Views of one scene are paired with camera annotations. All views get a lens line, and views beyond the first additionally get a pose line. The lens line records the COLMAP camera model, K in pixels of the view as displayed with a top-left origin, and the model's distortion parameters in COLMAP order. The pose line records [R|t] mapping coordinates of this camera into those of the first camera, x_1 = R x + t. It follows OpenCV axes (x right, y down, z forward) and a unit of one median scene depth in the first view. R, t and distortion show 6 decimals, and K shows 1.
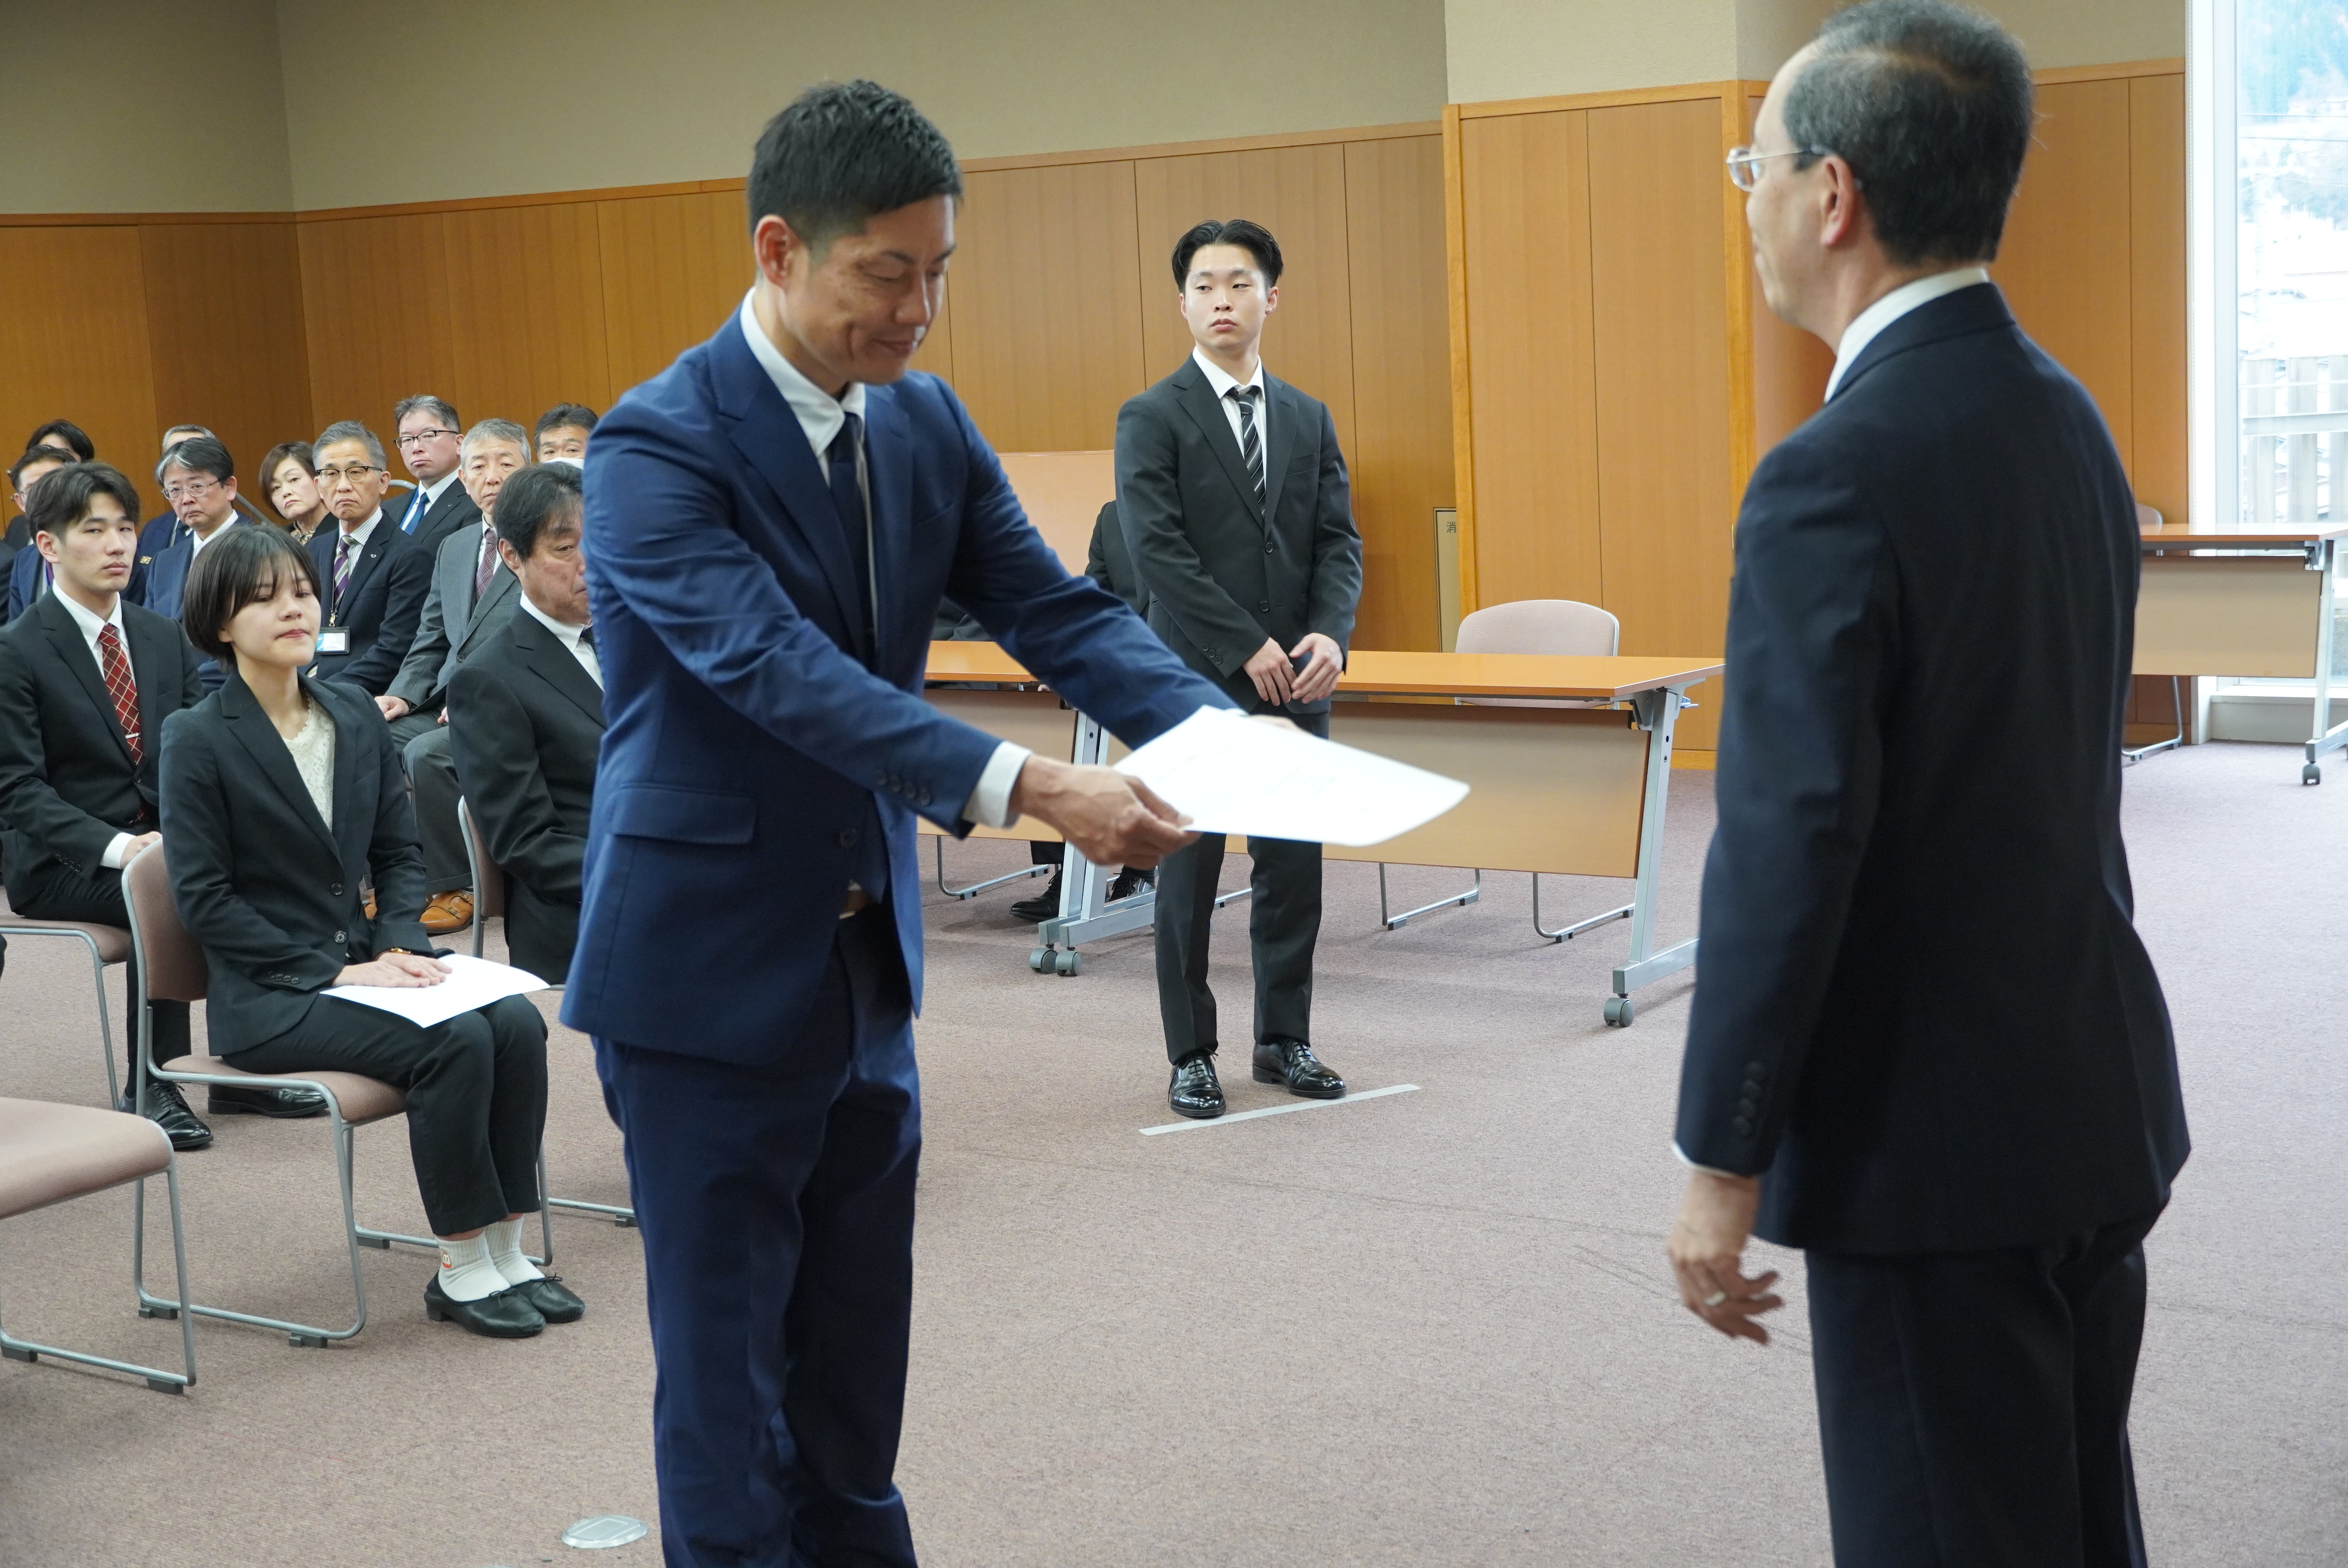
lens RADIAL K [[3370.6, 0, 1174.0], [0, 3370.6, 784.0], [0, 0, 1]] dist [0.027446, 0.039221]
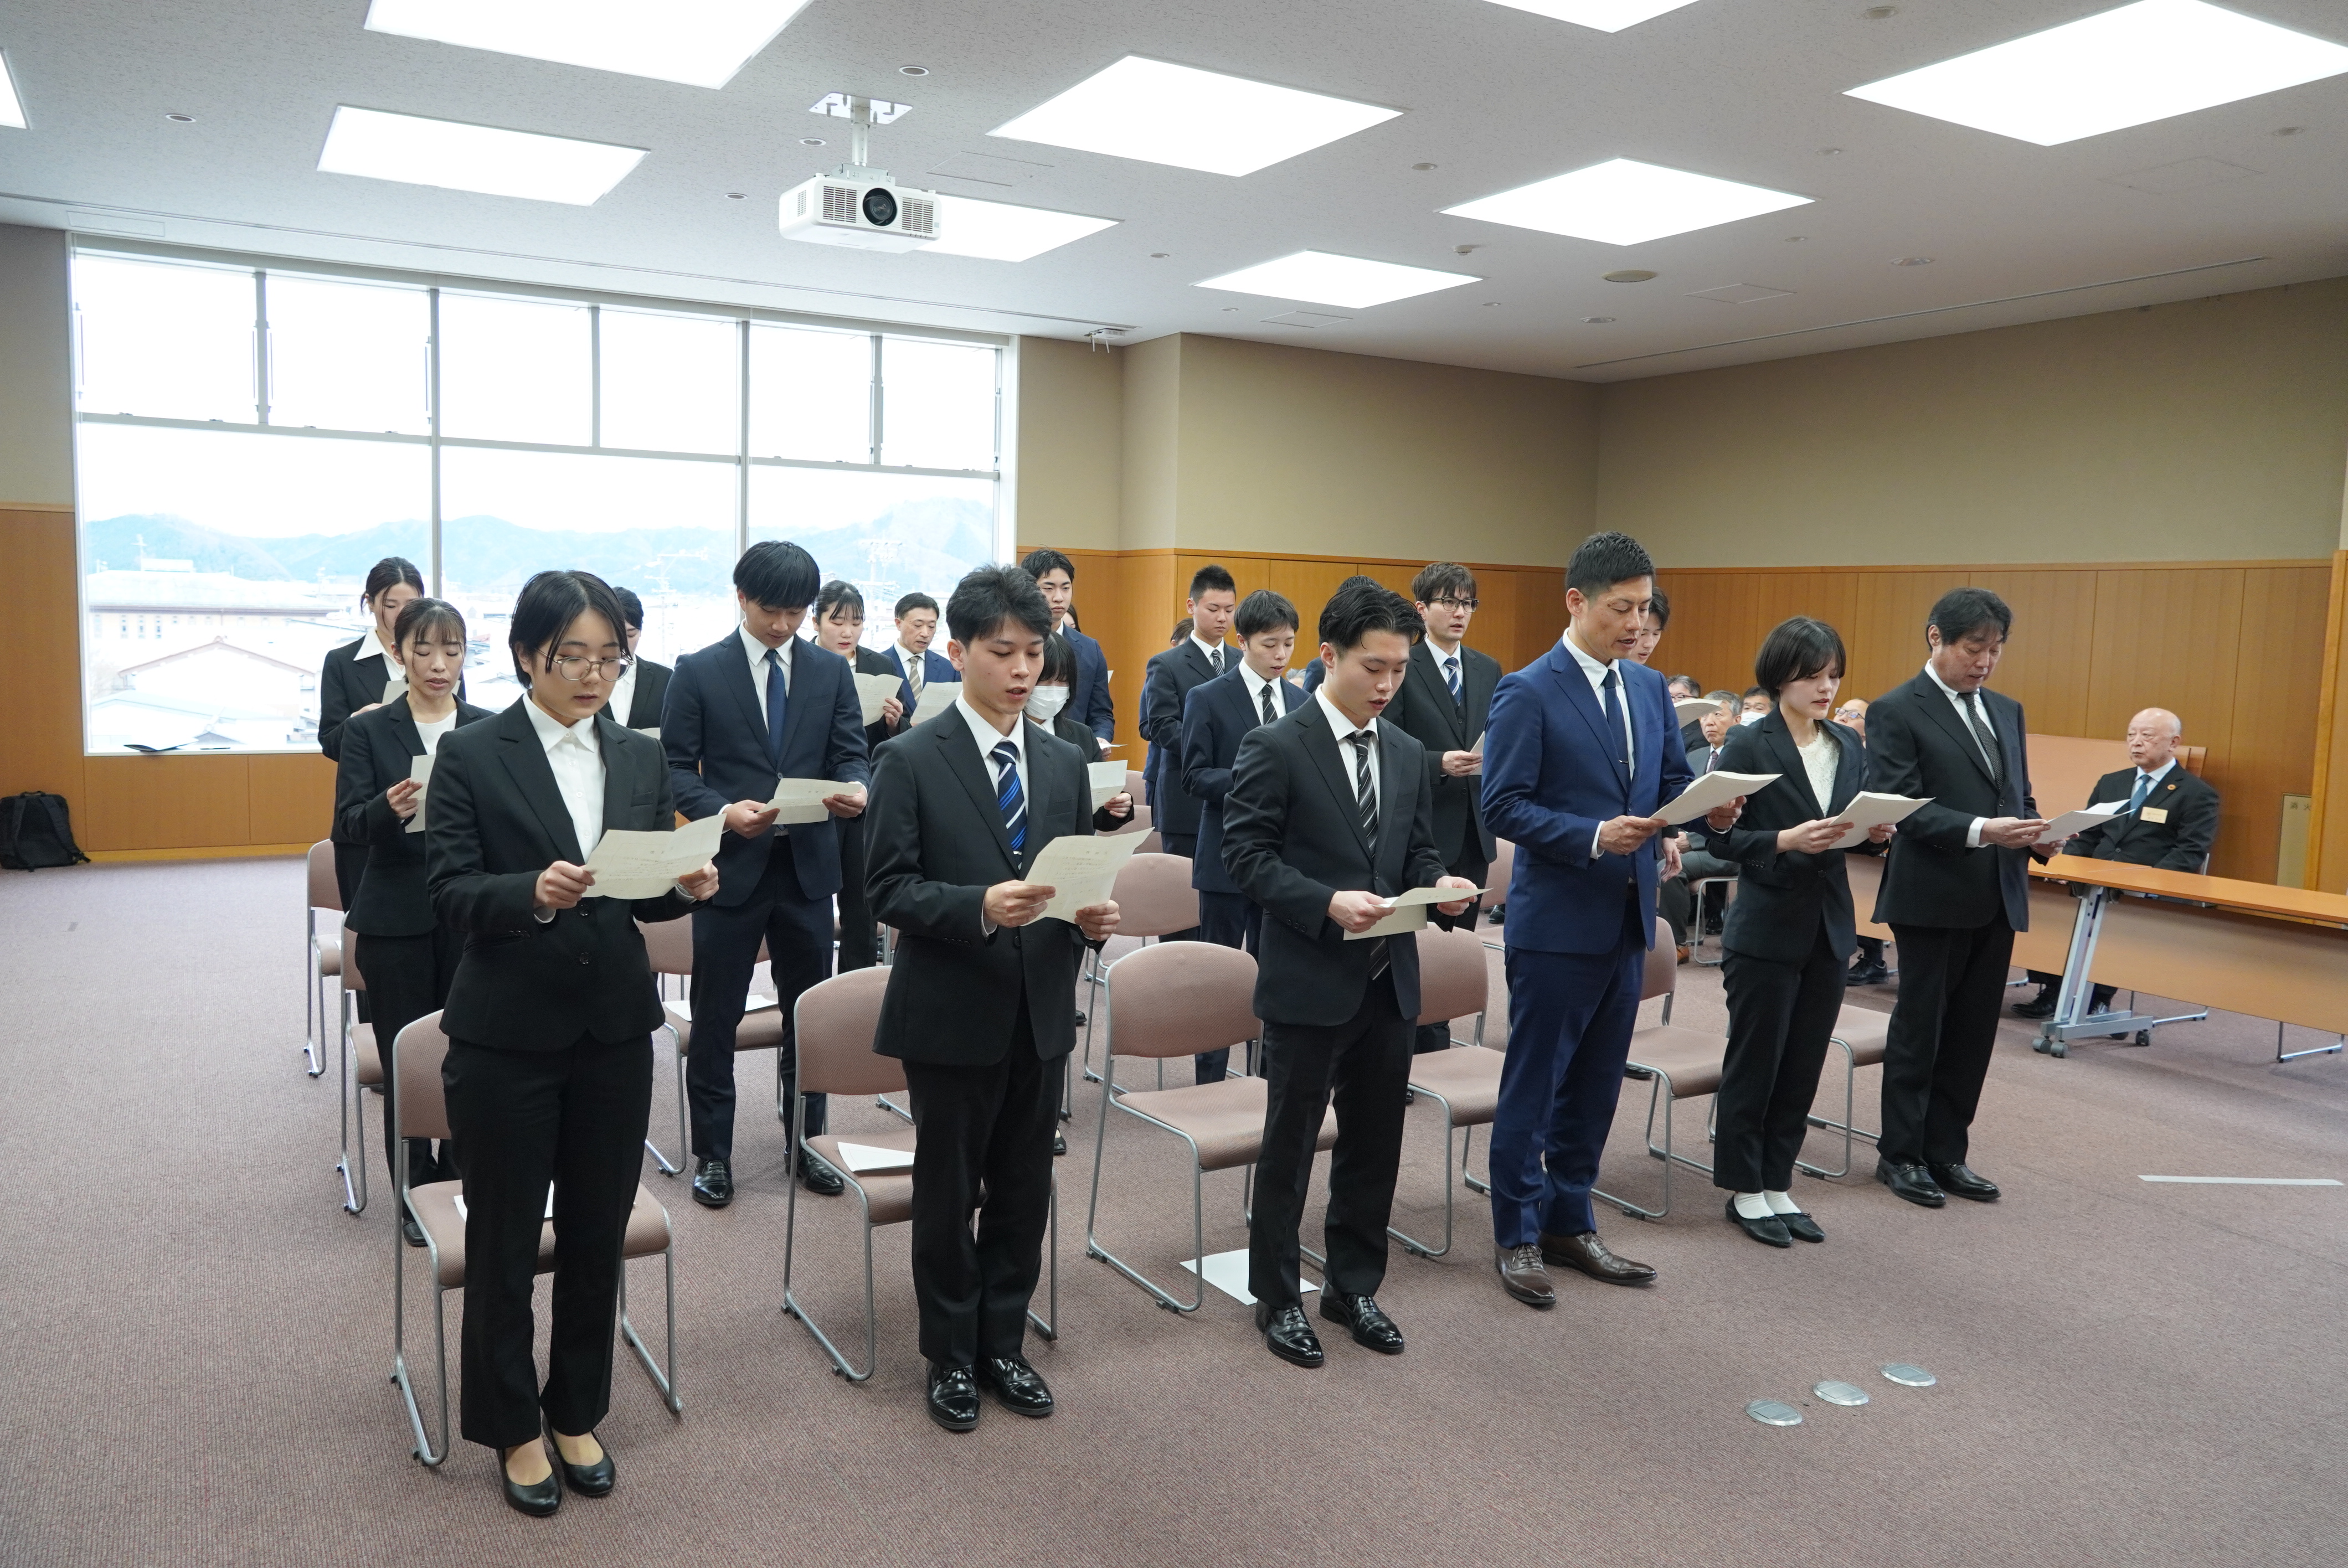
lens RADIAL K [[1697.3, 0, 1192.3], [0, 1697.3, 775.2], [0, 0, 1]] dist [-0.039632, 0.042870]
pose [[0.899467, 0.113220, -0.422067, -0.089801], [-0.132638, 0.991022, -0.016822, -0.010895], [0.416373, 0.071113, 0.906408, 0.075982]]
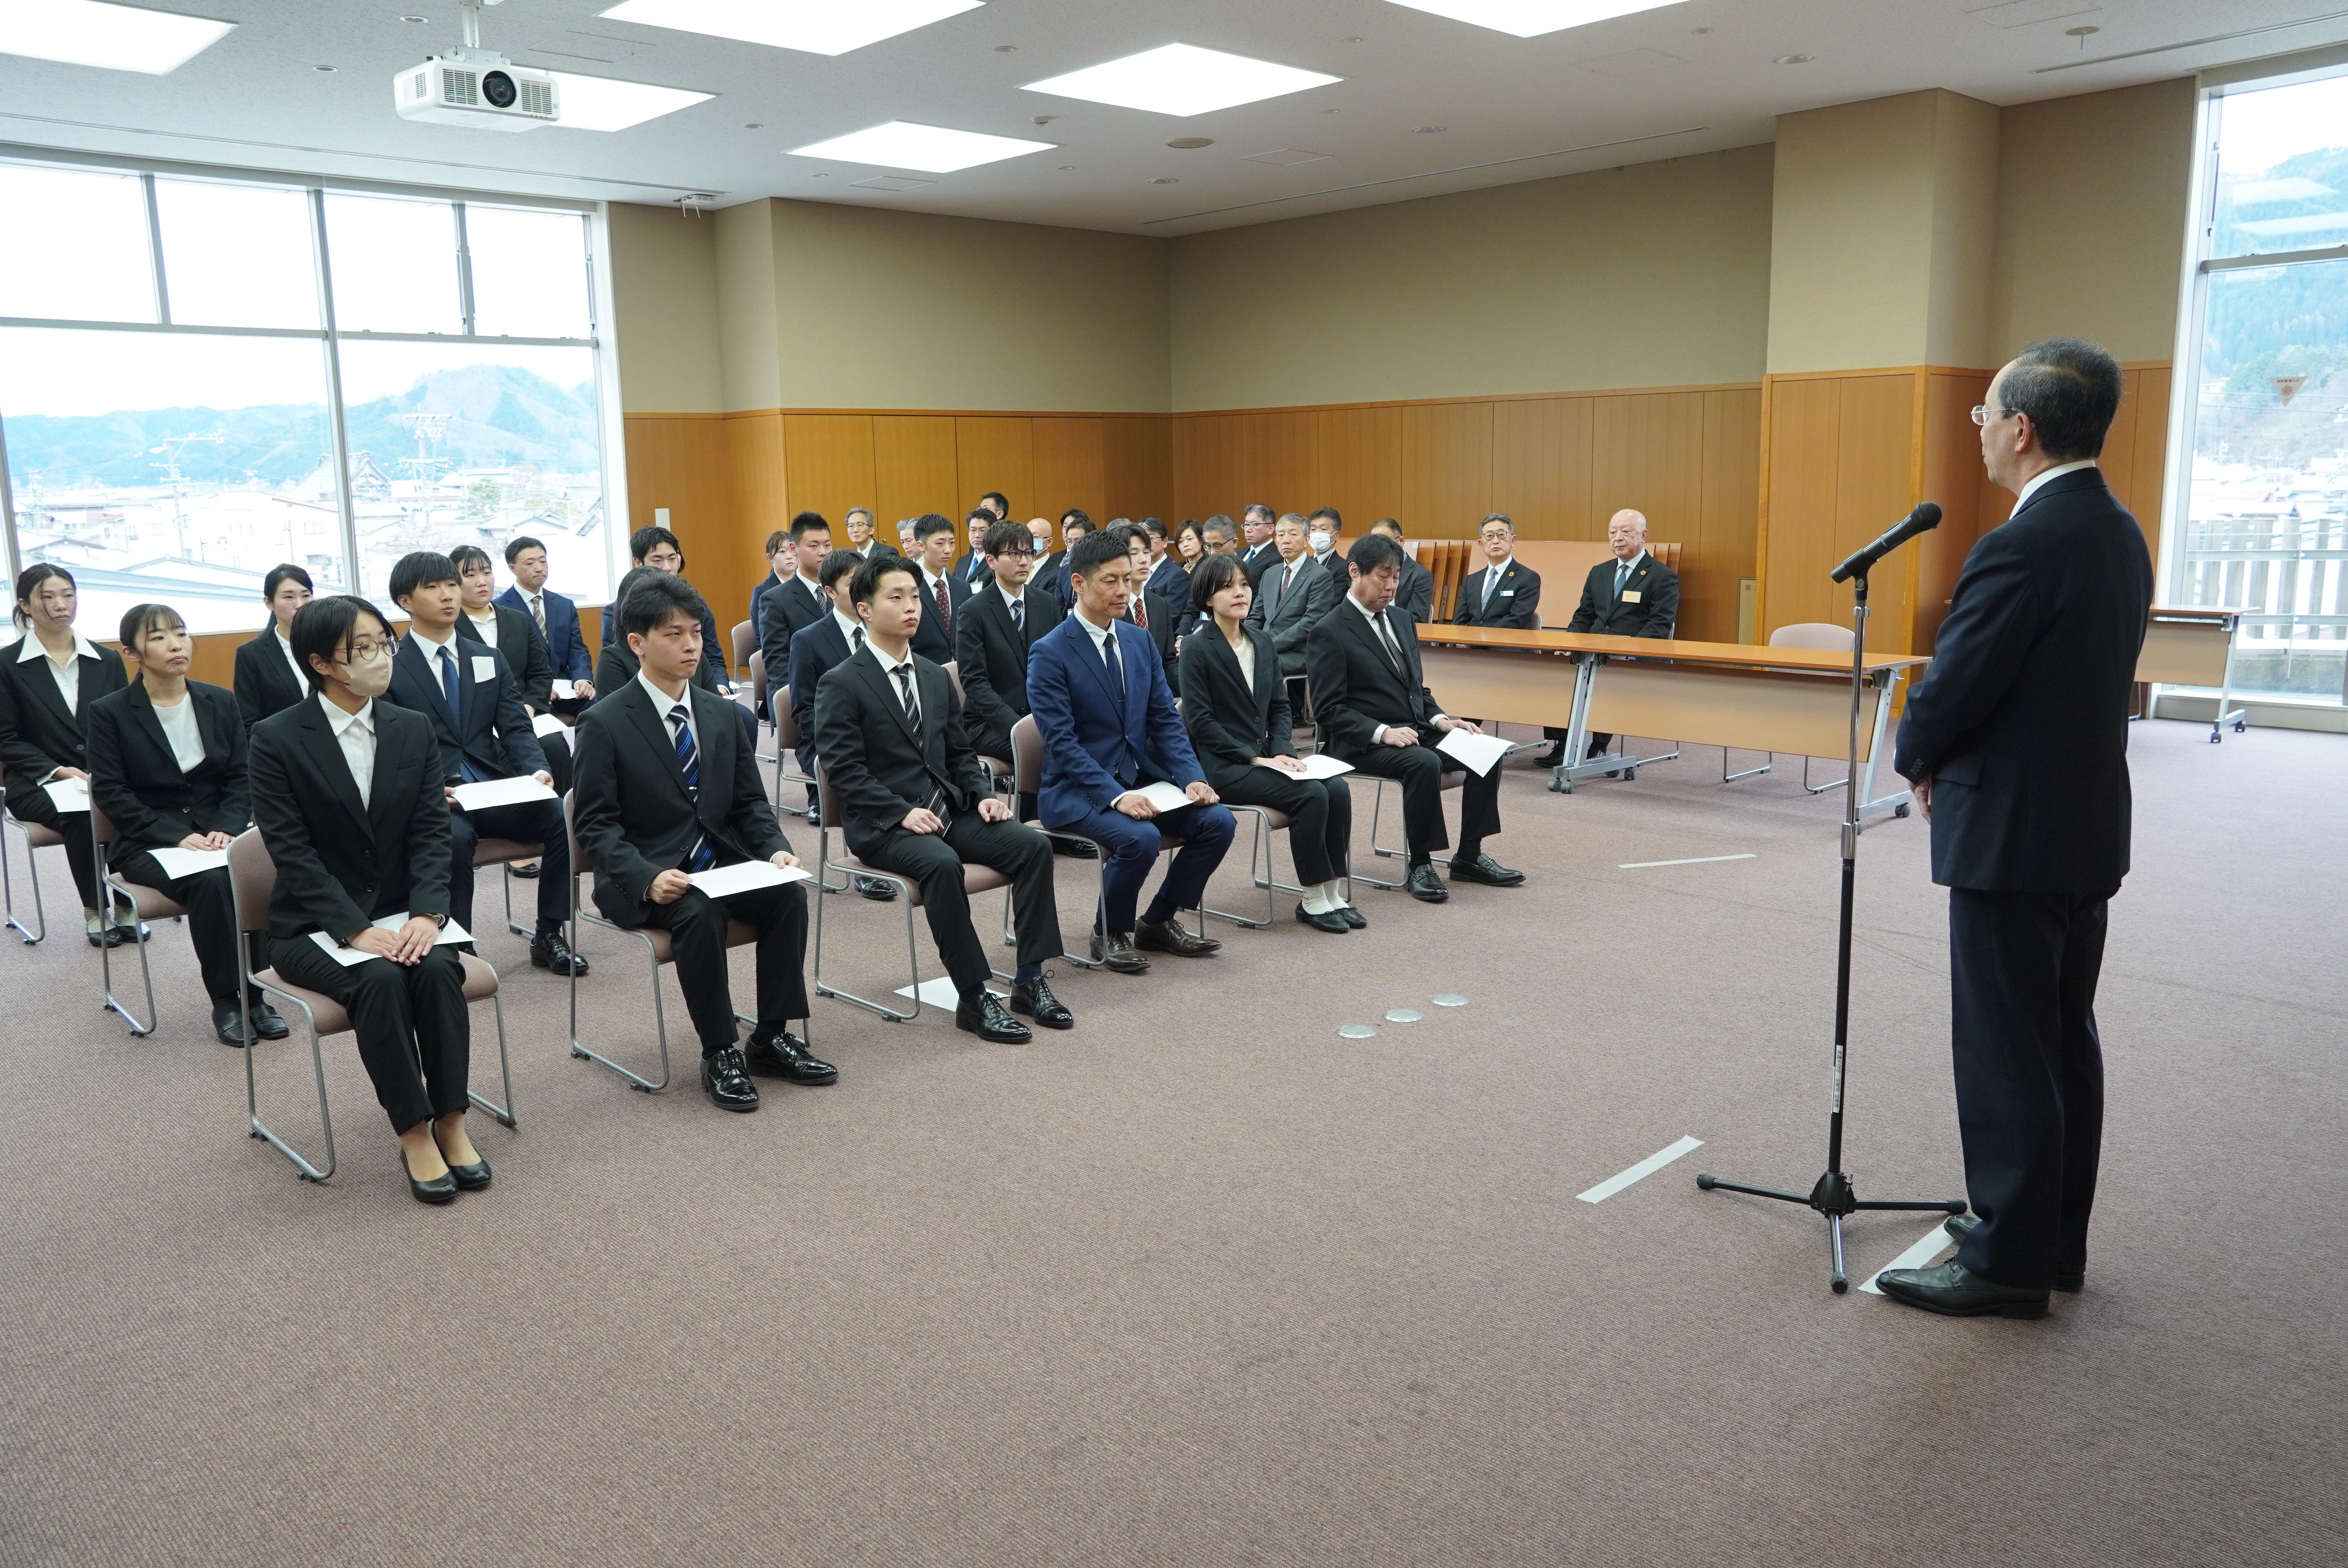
lens RADIAL K [[1697.3, 0, 1192.3], [0, 1697.3, 775.2], [0, 0, 1]] dist [-0.039632, 0.042870]
pose [[0.979249, 0.067332, -0.191150, -0.065203], [-0.060132, 0.997254, 0.043231, 0.016513], [0.193536, -0.030840, 0.980608, -0.065285]]
